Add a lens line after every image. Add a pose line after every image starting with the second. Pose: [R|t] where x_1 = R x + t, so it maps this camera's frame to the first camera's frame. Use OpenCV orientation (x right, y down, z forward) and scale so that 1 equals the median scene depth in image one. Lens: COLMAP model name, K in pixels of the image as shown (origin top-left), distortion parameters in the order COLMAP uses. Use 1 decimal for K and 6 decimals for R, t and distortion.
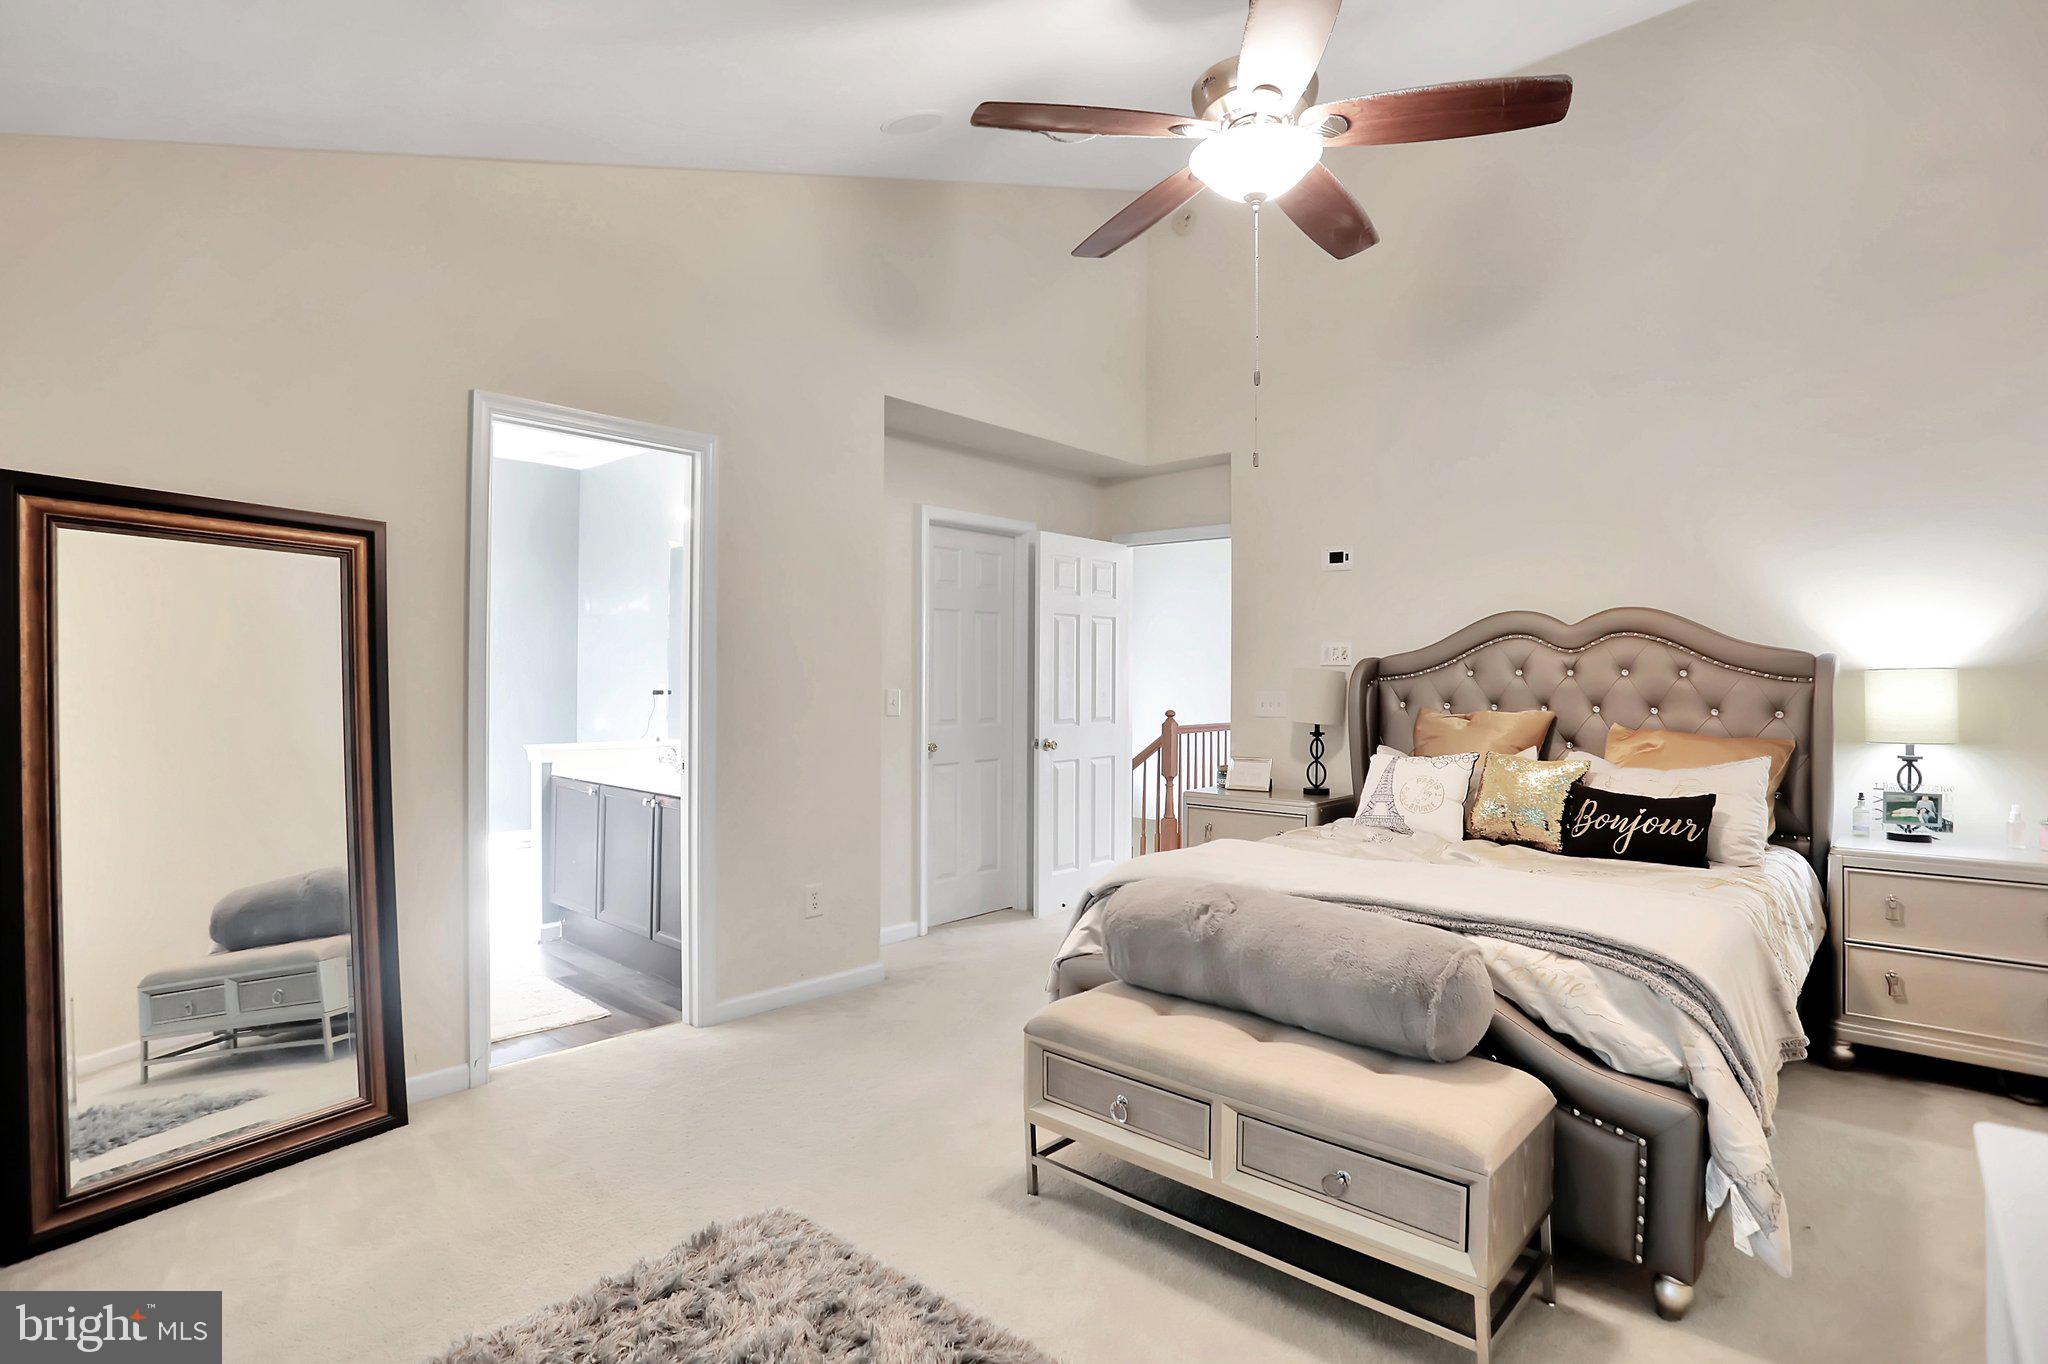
lens RADIAL K [[1035.6, 0, 1030.2], [0, 1035.6, 683.3], [0, 0, 1]] dist [-0.036968, 0.009166]
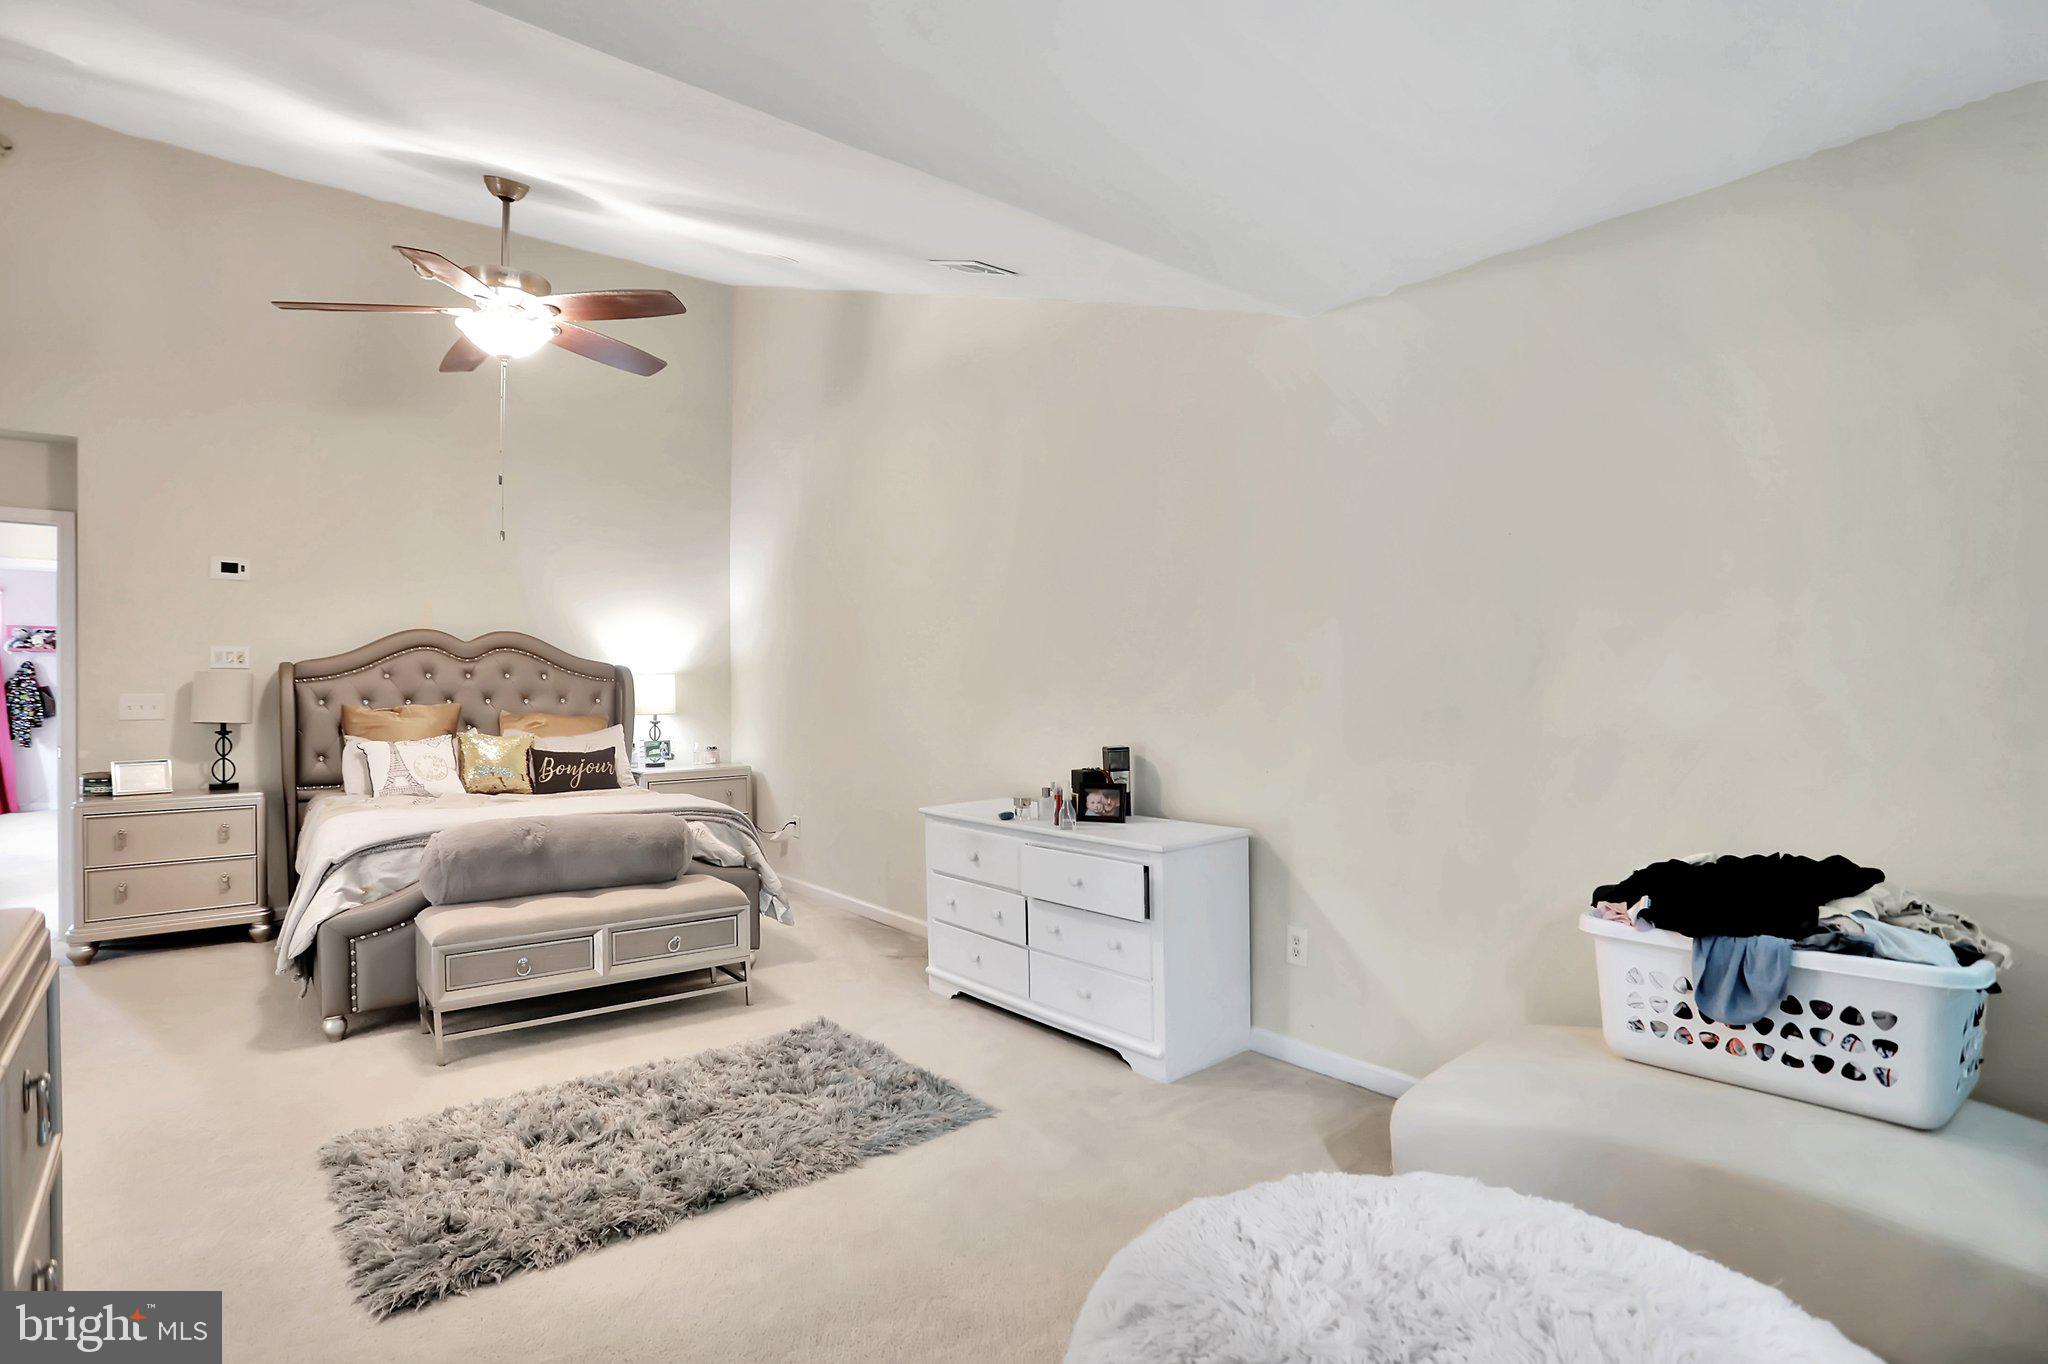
lens RADIAL K [[1035.6, 0, 1025.3], [0, 1035.6, 683.6], [0, 0, 1]] dist [-0.036968, 0.009166]
pose [[0.169818, -0.007047, 0.985450, -0.792188], [0.005905, 0.999964, 0.006133, -0.004045], [-0.985458, 0.004778, 0.169853, 0.011056]]
